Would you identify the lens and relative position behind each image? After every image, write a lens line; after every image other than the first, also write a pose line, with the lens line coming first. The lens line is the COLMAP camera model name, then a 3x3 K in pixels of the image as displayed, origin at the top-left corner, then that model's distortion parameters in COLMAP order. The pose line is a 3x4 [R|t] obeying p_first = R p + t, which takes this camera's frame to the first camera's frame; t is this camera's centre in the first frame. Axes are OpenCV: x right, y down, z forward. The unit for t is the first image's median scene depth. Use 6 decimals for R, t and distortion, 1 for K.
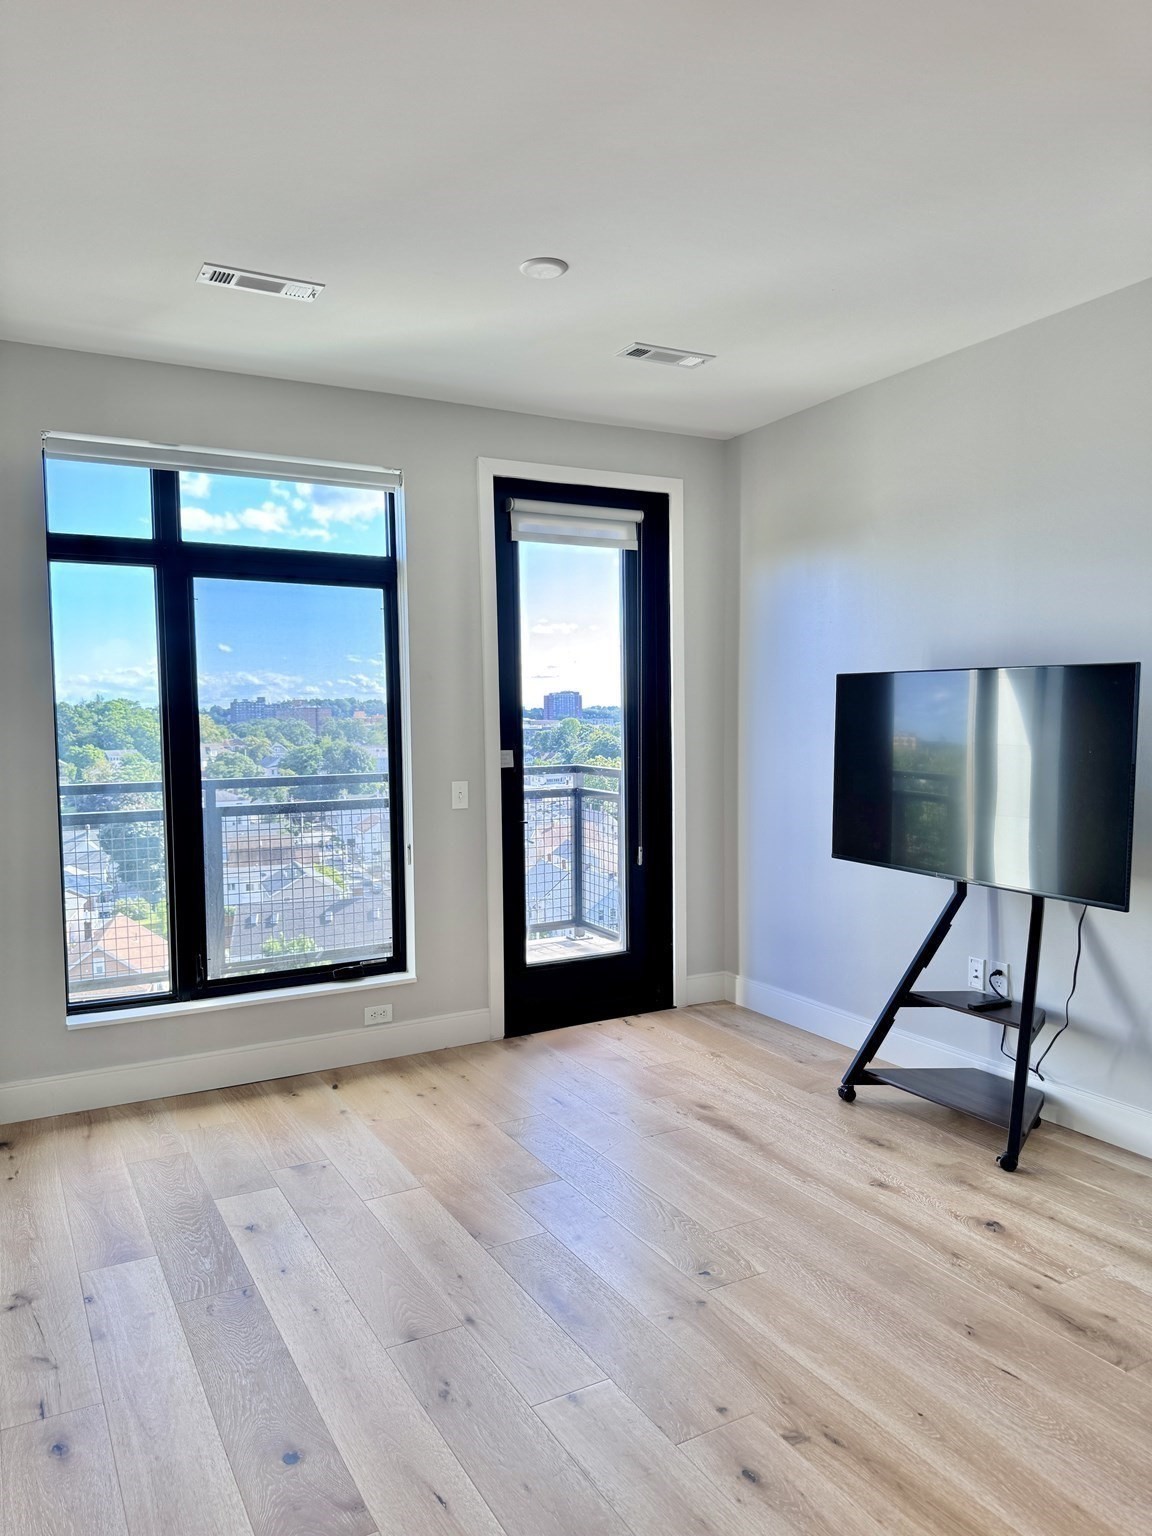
lens RADIAL K [[1074.8, 0, 575.5], [0, 1074.8, 776.0], [0, 0, 1]] dist [0.048203, -0.048477]
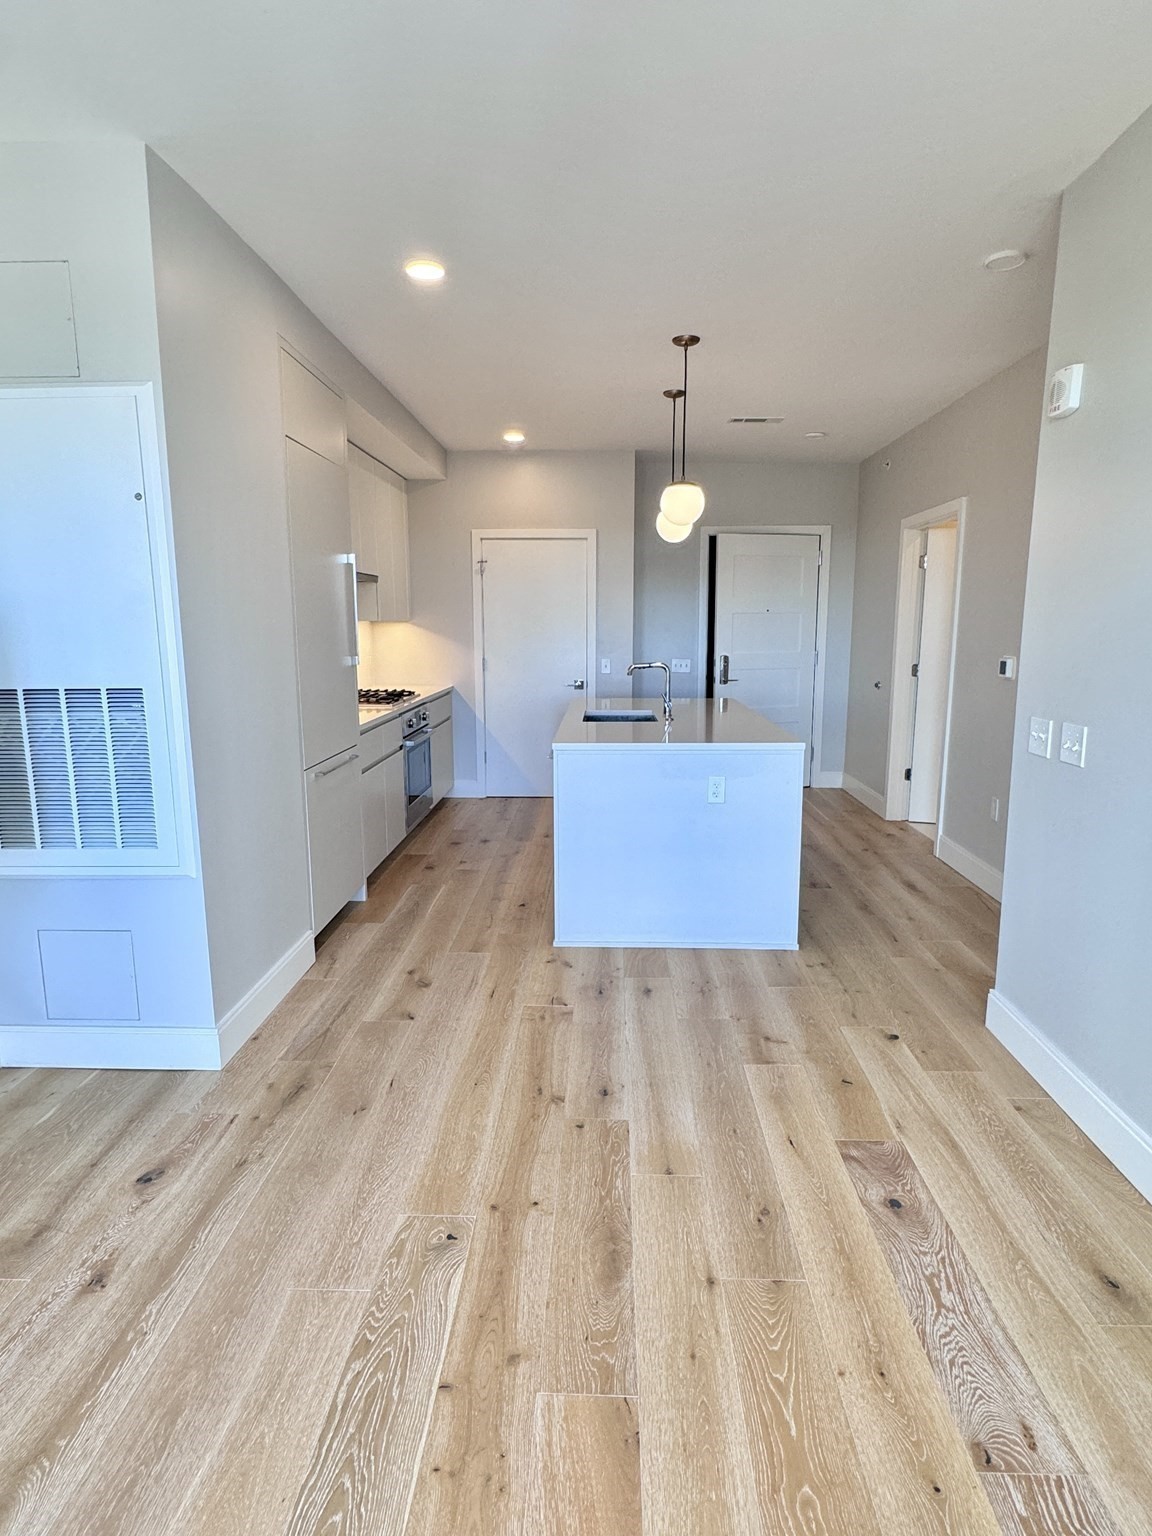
lens RADIAL K [[877.3, 0, 580.5], [0, 877.3, 765.3], [0, 0, 1]] dist [-0.004733, -0.000644]
pose [[-0.859925, -0.070056, 0.505589, -0.212606], [0.041246, 0.977759, 0.205634, -0.056834], [-0.508751, 0.197684, -0.837911, 0.969551]]
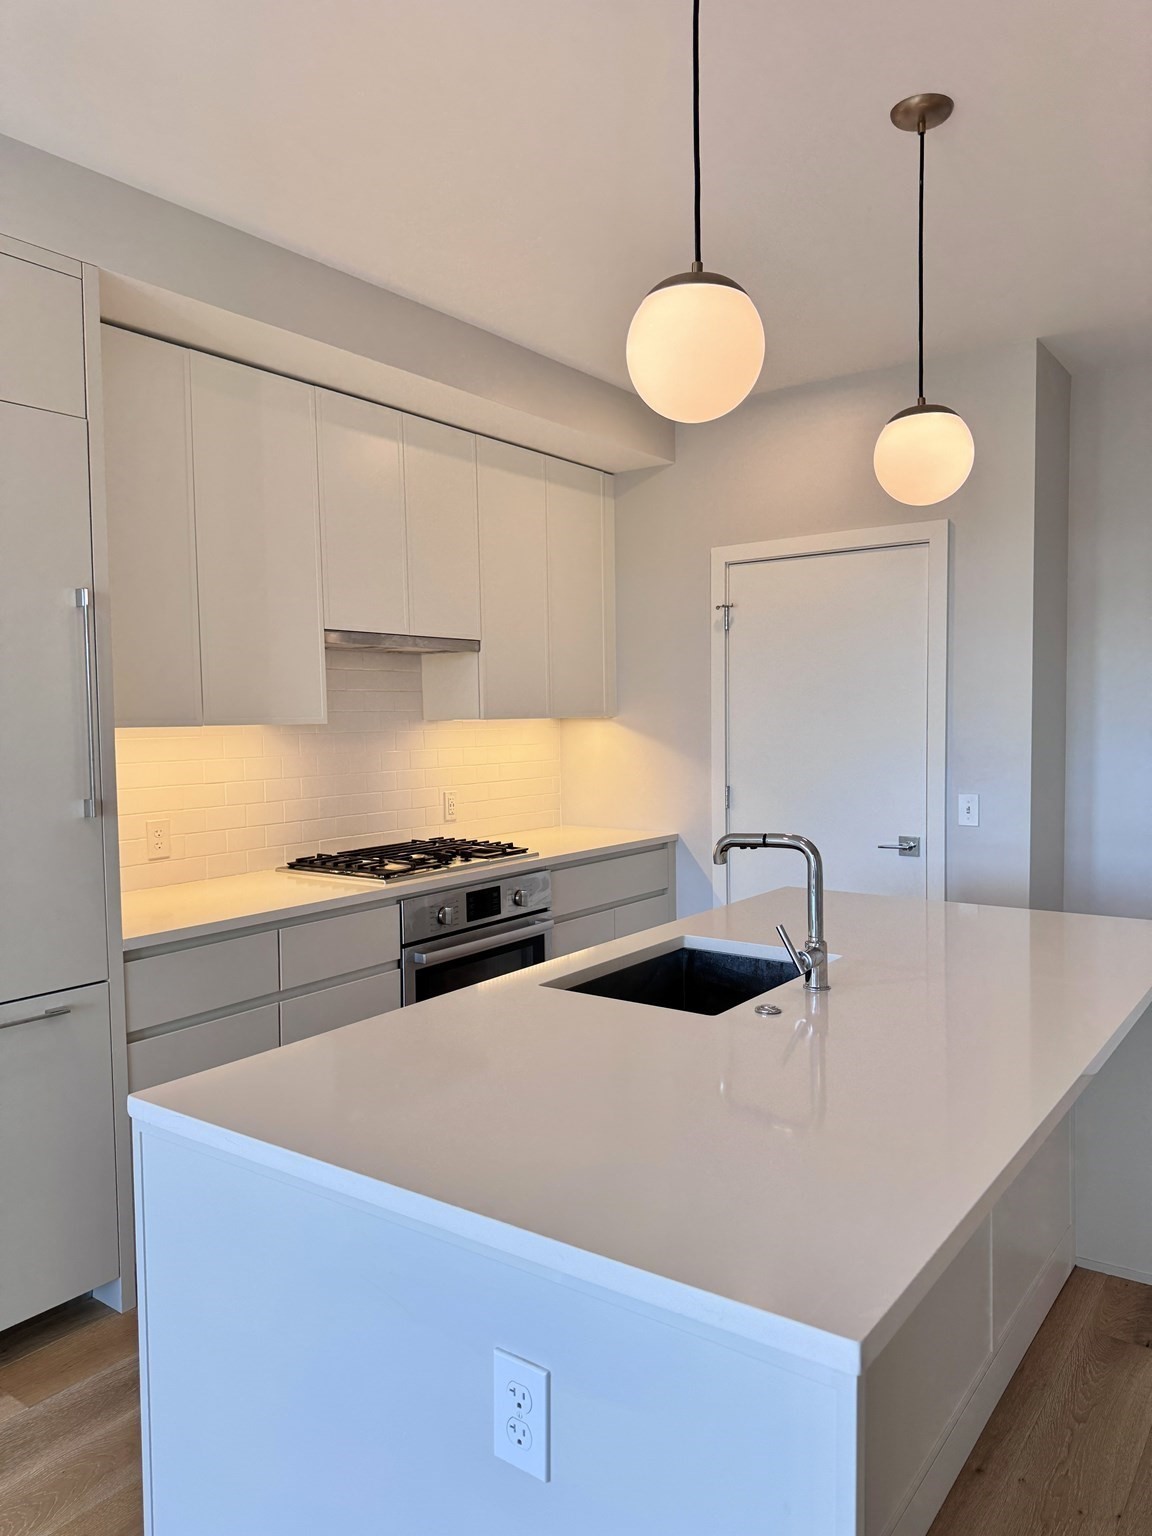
lens RADIAL K [[1074.8, 0, 575.5], [0, 1074.8, 776.0], [0, 0, 1]] dist [0.048203, -0.048477]
pose [[-0.413337, -0.033930, 0.909946, -0.128895], [0.073265, 0.994826, 0.070375, -0.019334], [-0.907626, 0.095755, -0.408712, 0.254049]]
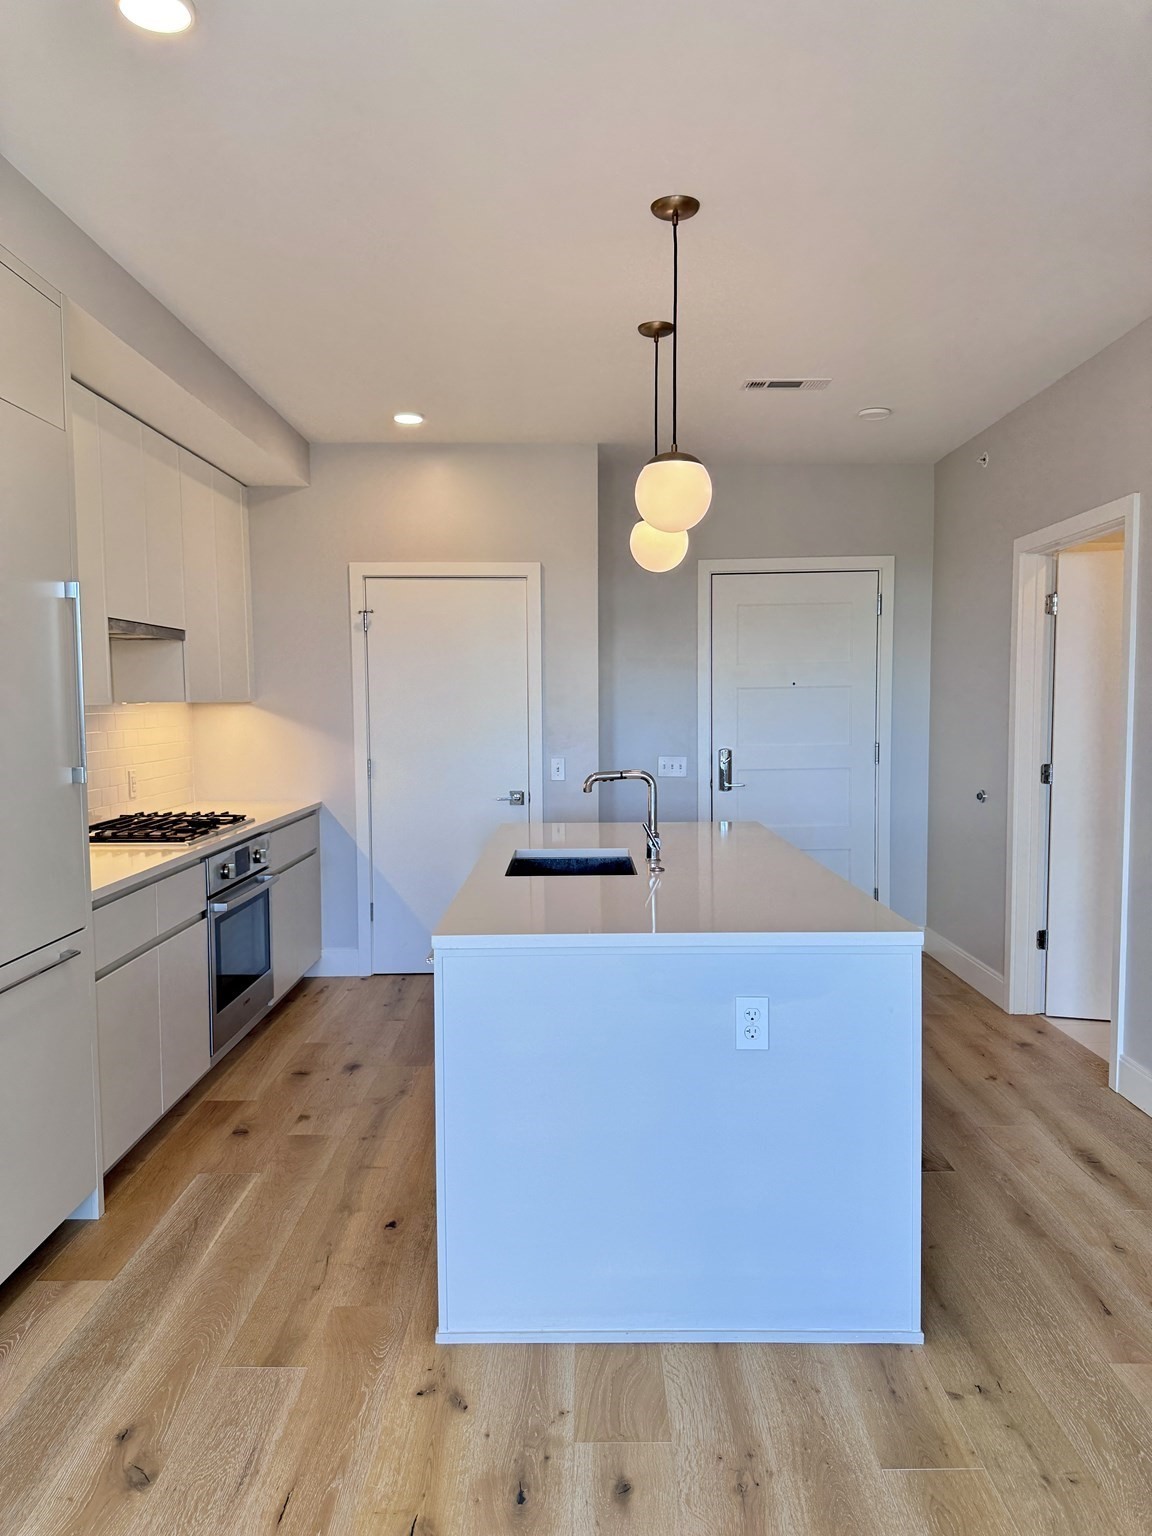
lens RADIAL K [[1094.2, 0, 576.0], [0, 1094.2, 768.0], [0, 0, 1]] dist [0.034634, -0.034854]
pose [[-0.873867, -0.011309, 0.486034, -0.081319], [0.046742, 0.993144, 0.107148, -0.041824], [-0.483914, 0.116351, -0.867347, 0.688024]]
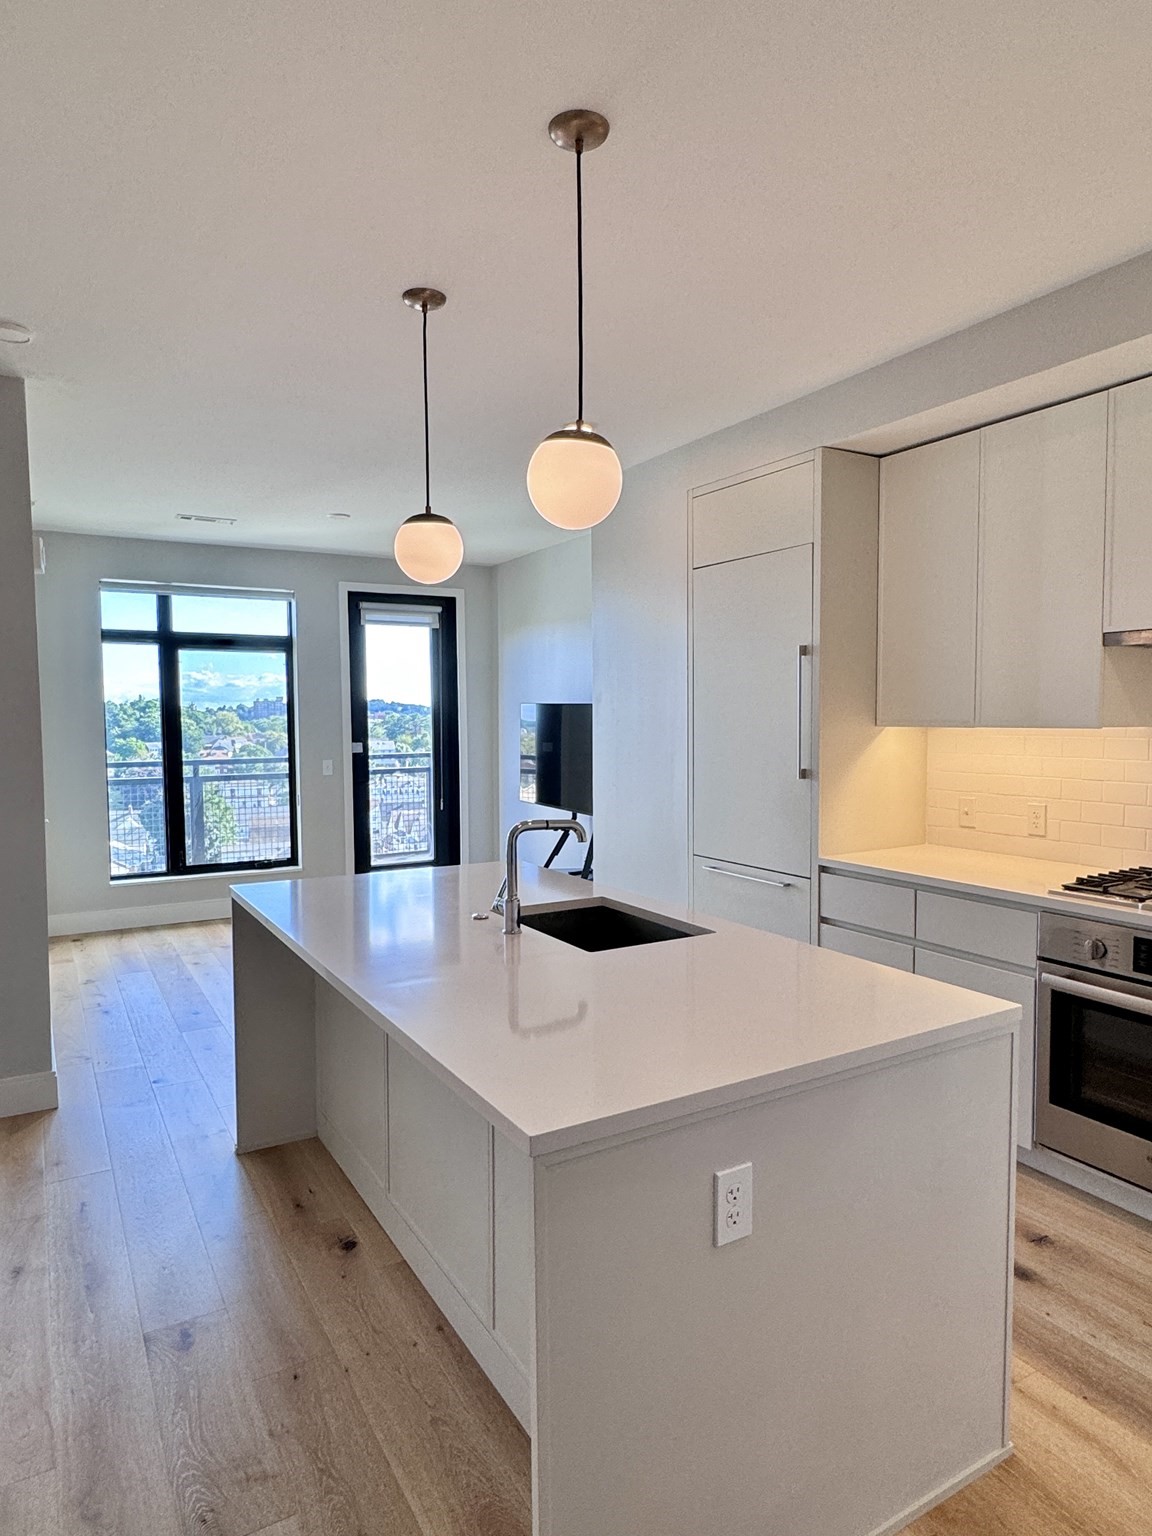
lens RADIAL K [[948.0, 0, 576.0], [0, 948.0, 768.0], [0, 0, 1]] dist [-0.004704, 0.001352]
pose [[0.999866, 0.004326, 0.015768, 0.284919], [-0.004345, 0.999990, 0.001168, 0.014459], [-0.015763, -0.001236, 0.999875, -0.597895]]
